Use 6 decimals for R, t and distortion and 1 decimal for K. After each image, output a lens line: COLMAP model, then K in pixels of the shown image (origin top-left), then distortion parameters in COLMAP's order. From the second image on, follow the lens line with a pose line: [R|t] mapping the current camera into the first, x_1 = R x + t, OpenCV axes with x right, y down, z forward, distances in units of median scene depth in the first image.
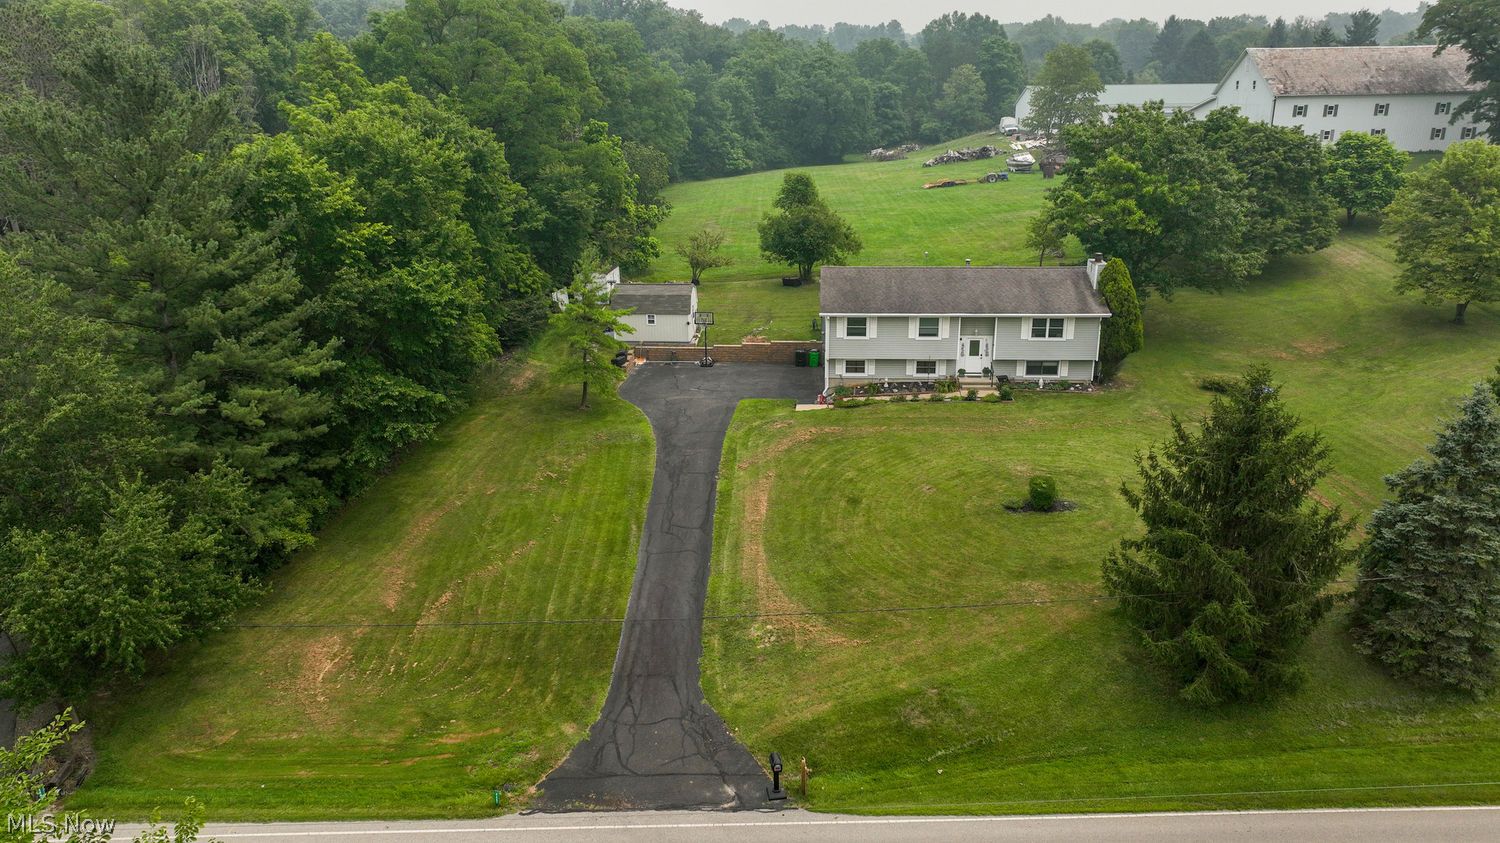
lens RADIAL K [[1085.9, 0, 750.5], [0, 1085.9, 419.4], [0, 0, 1]] dist [0.004798, 0.000714]
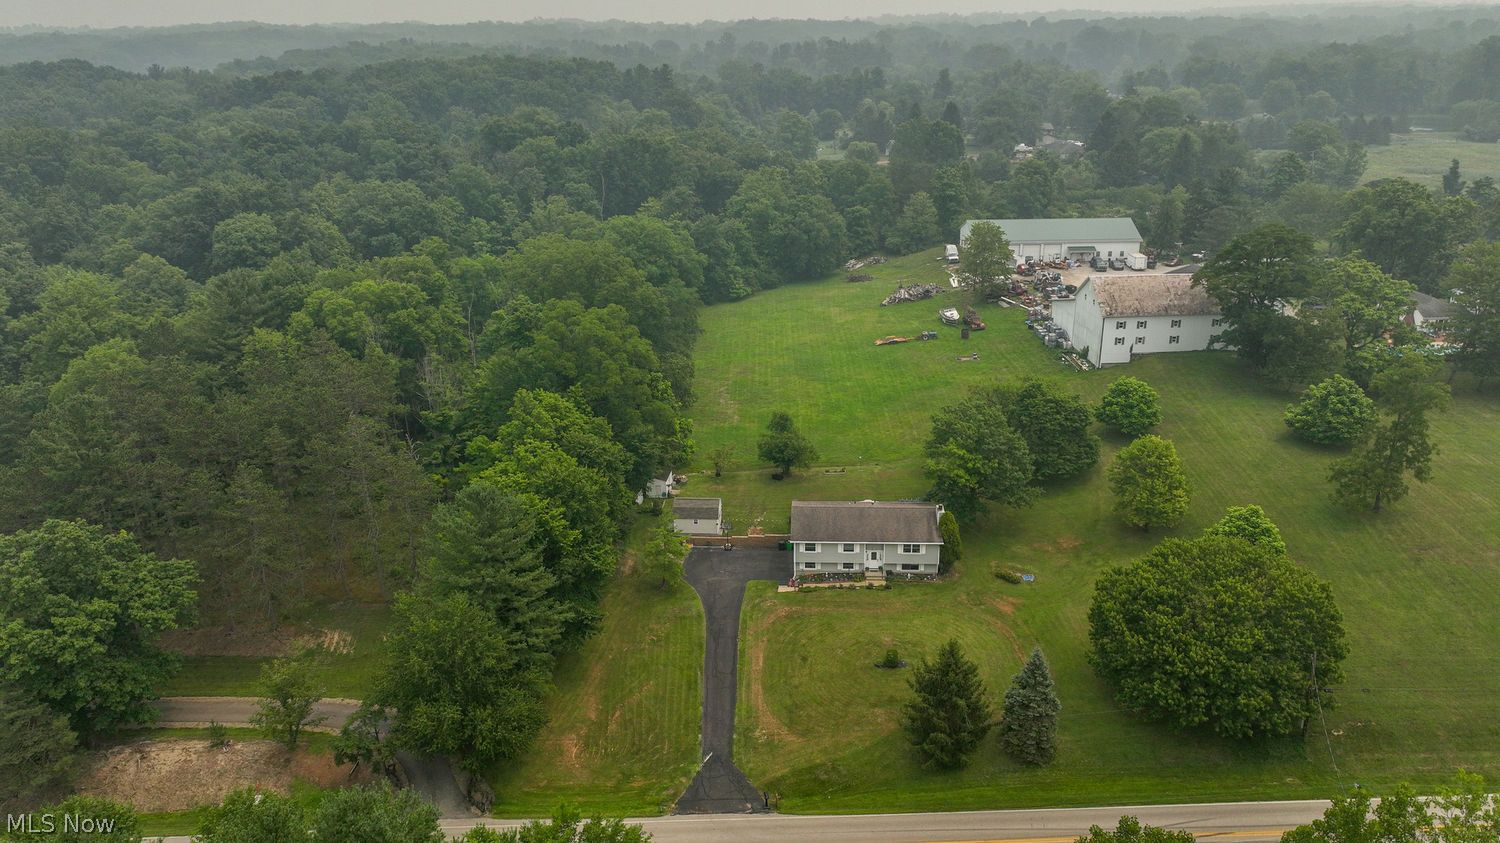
lens RADIAL K [[1085.9, 0, 749.7], [0, 1085.9, 423.1], [0, 0, 1]] dist [0.004798, 0.000714]
pose [[0.999971, -0.007557, 0.001283, -0.008814], [0.007509, 0.999394, 0.033998, -0.439634], [-0.001539, -0.033988, 0.999421, -1.043627]]
